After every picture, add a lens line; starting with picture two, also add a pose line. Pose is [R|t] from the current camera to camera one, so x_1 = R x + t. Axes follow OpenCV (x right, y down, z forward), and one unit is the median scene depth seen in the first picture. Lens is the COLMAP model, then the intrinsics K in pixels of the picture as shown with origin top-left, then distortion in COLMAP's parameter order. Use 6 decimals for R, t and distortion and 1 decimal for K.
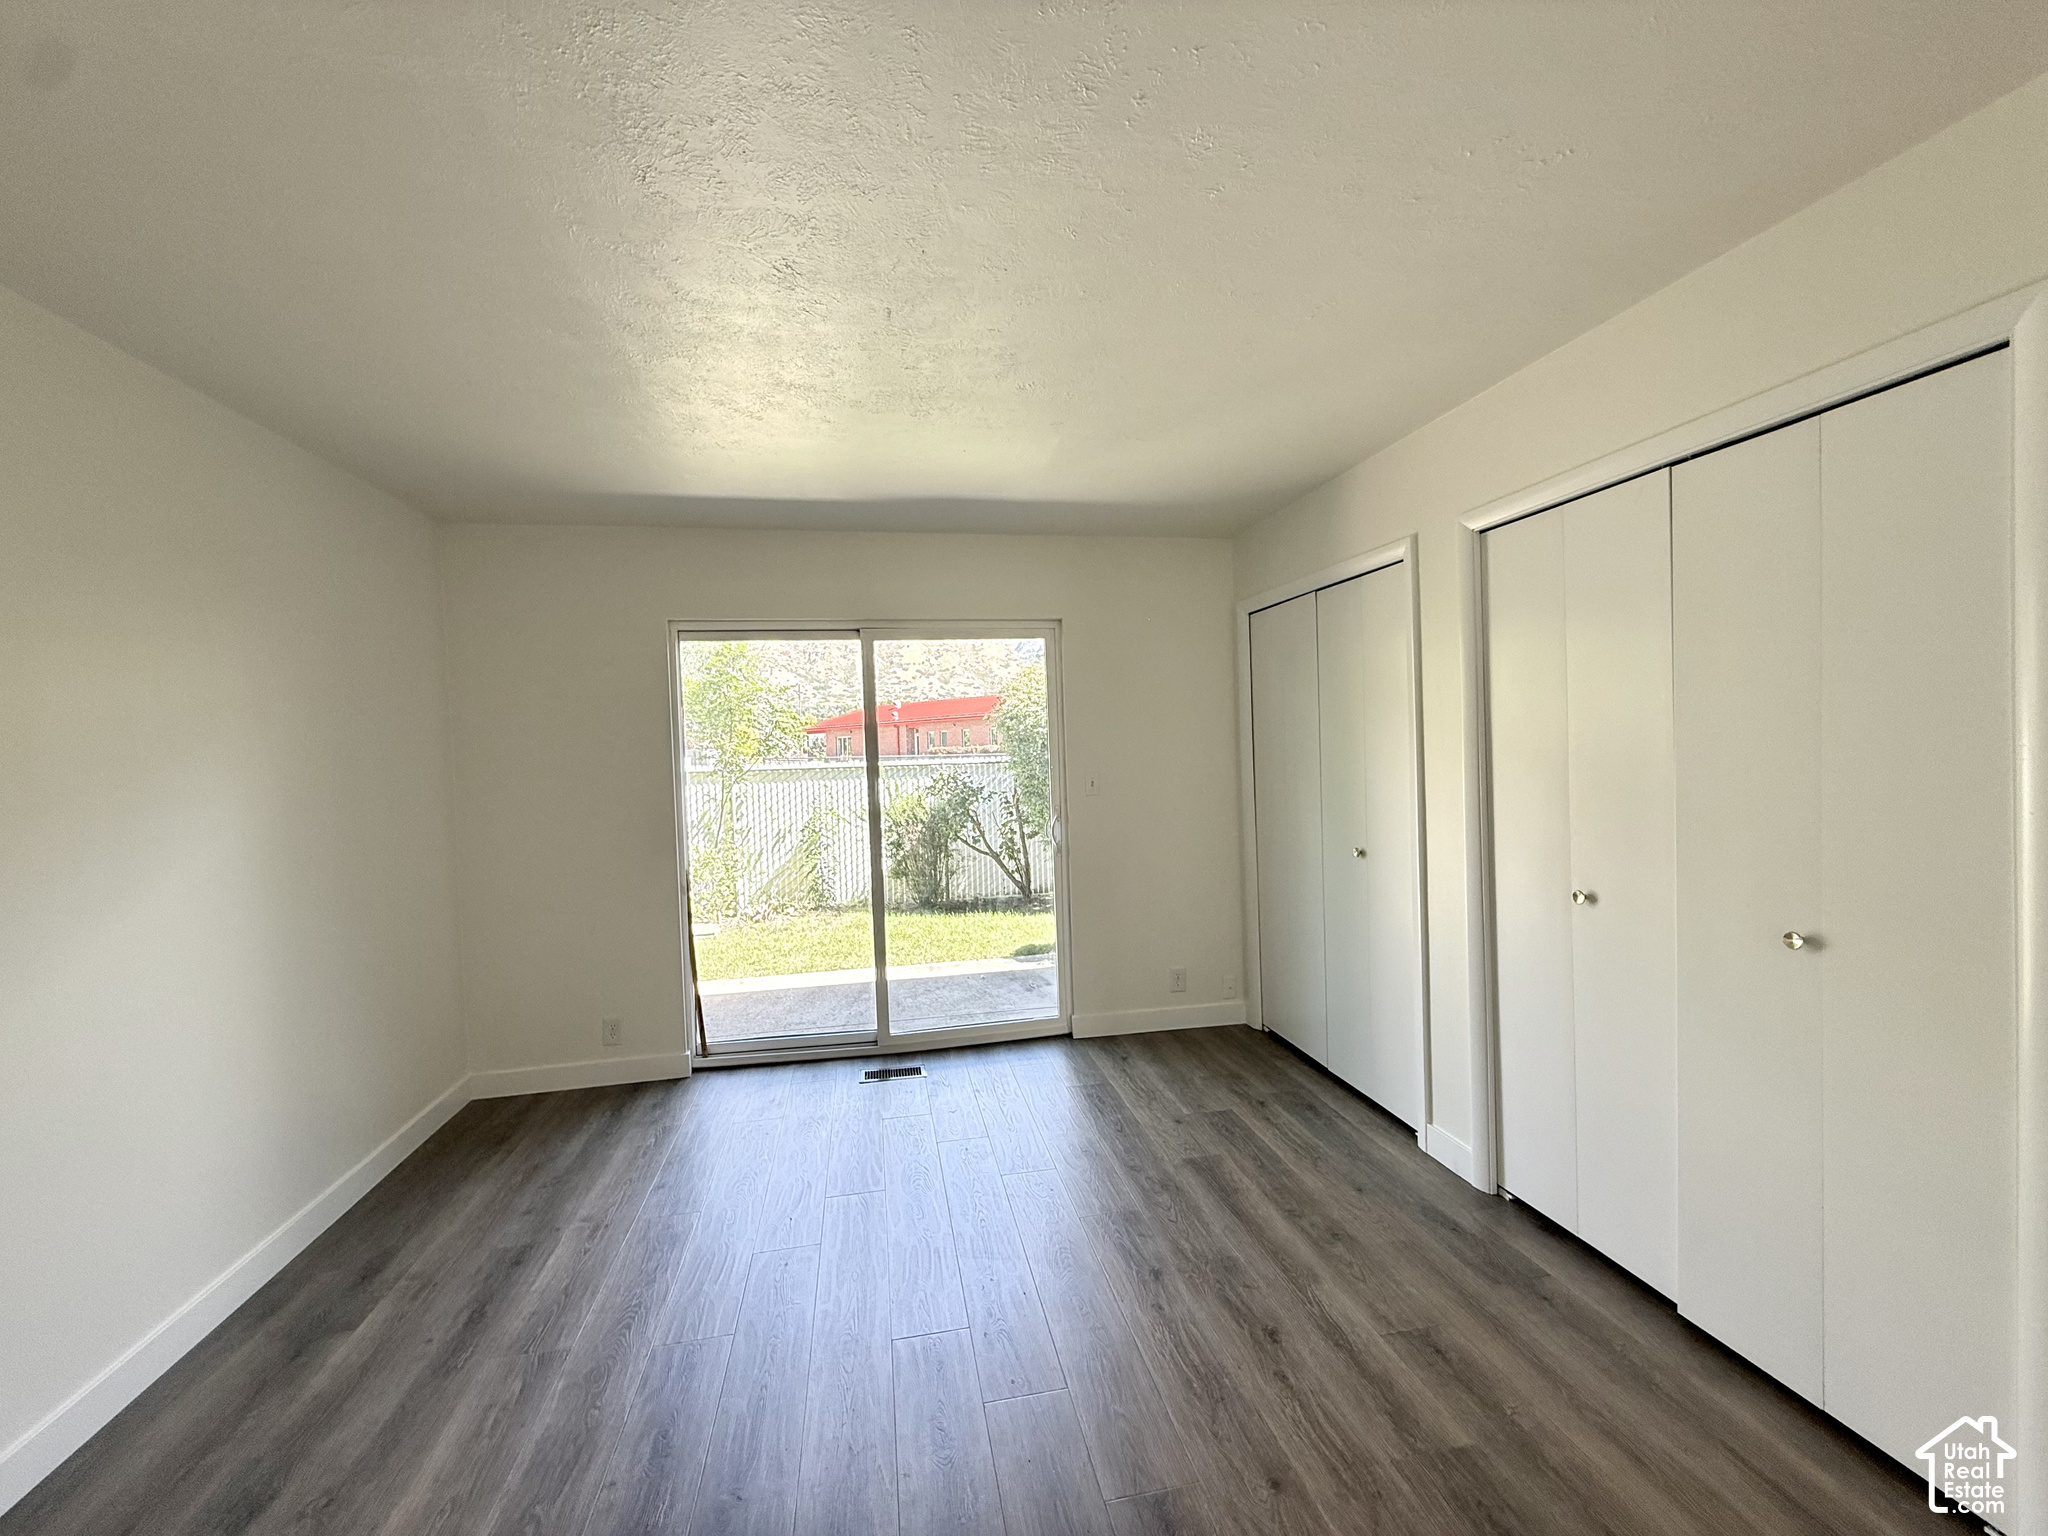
lens RADIAL K [[822.1, 0, 1013.6], [0, 822.1, 759.2], [0, 0, 1]] dist [0.003169, 0.000118]
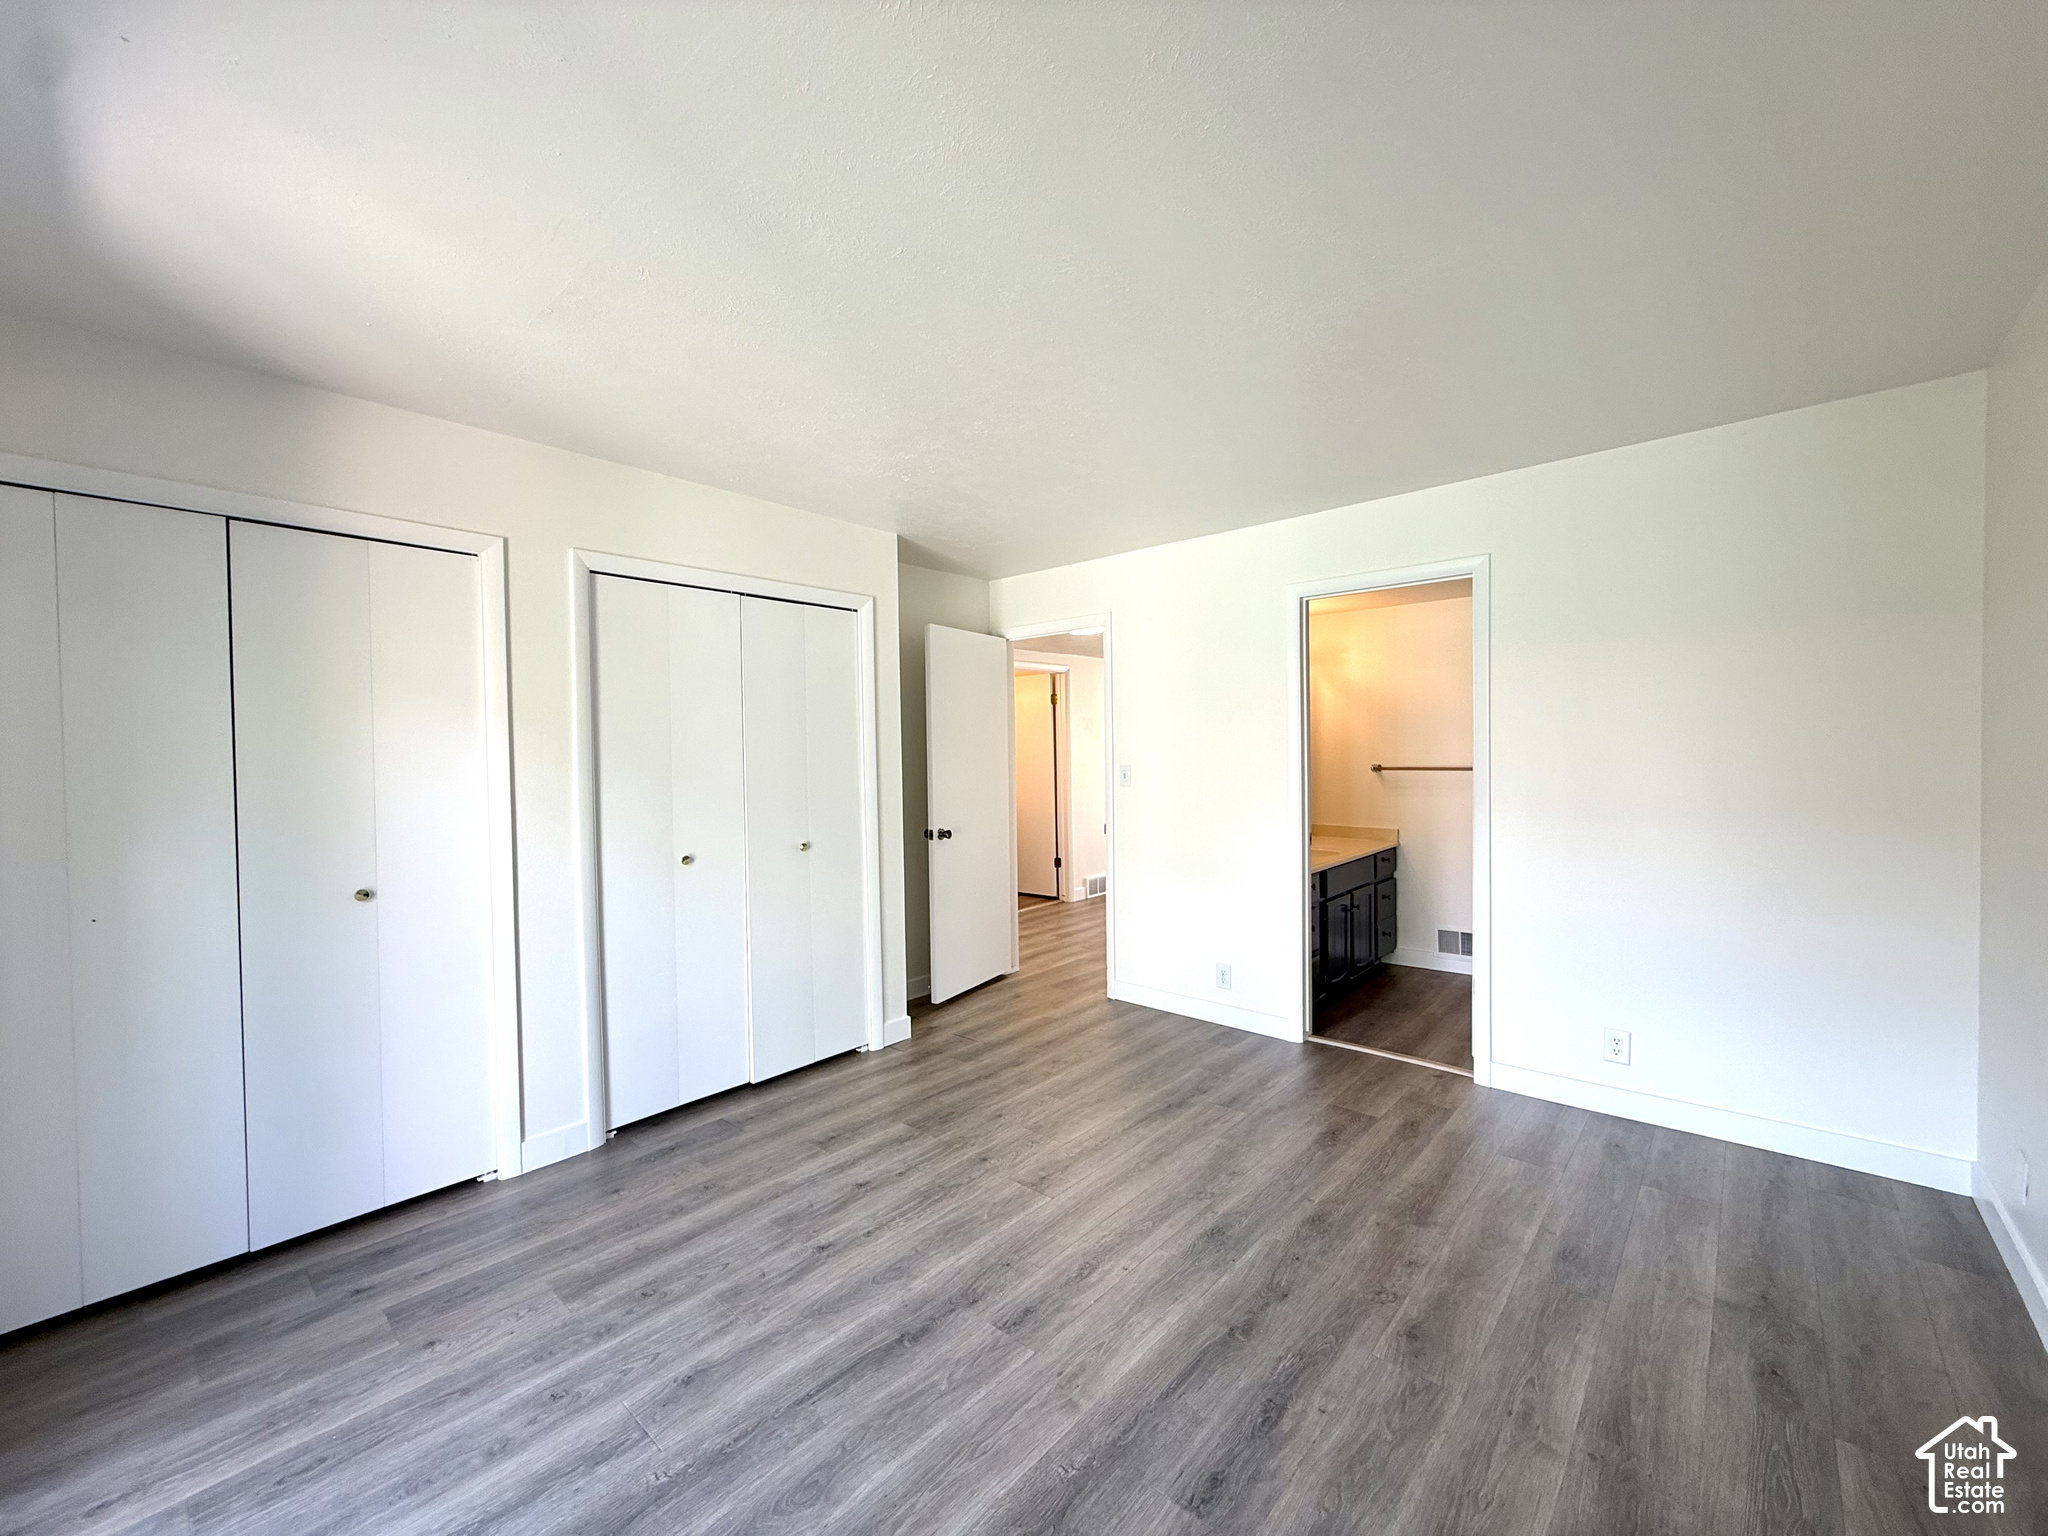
lens RADIAL K [[822.1, 0, 1018.3], [0, 822.1, 767.5], [0, 0, 1]] dist [0.003169, 0.000118]
pose [[-0.610046, 0.024796, 0.791978, -0.707963], [0.041841, 0.999124, 0.000948, 0.024125], [-0.791261, 0.033716, -0.610549, 1.232895]]
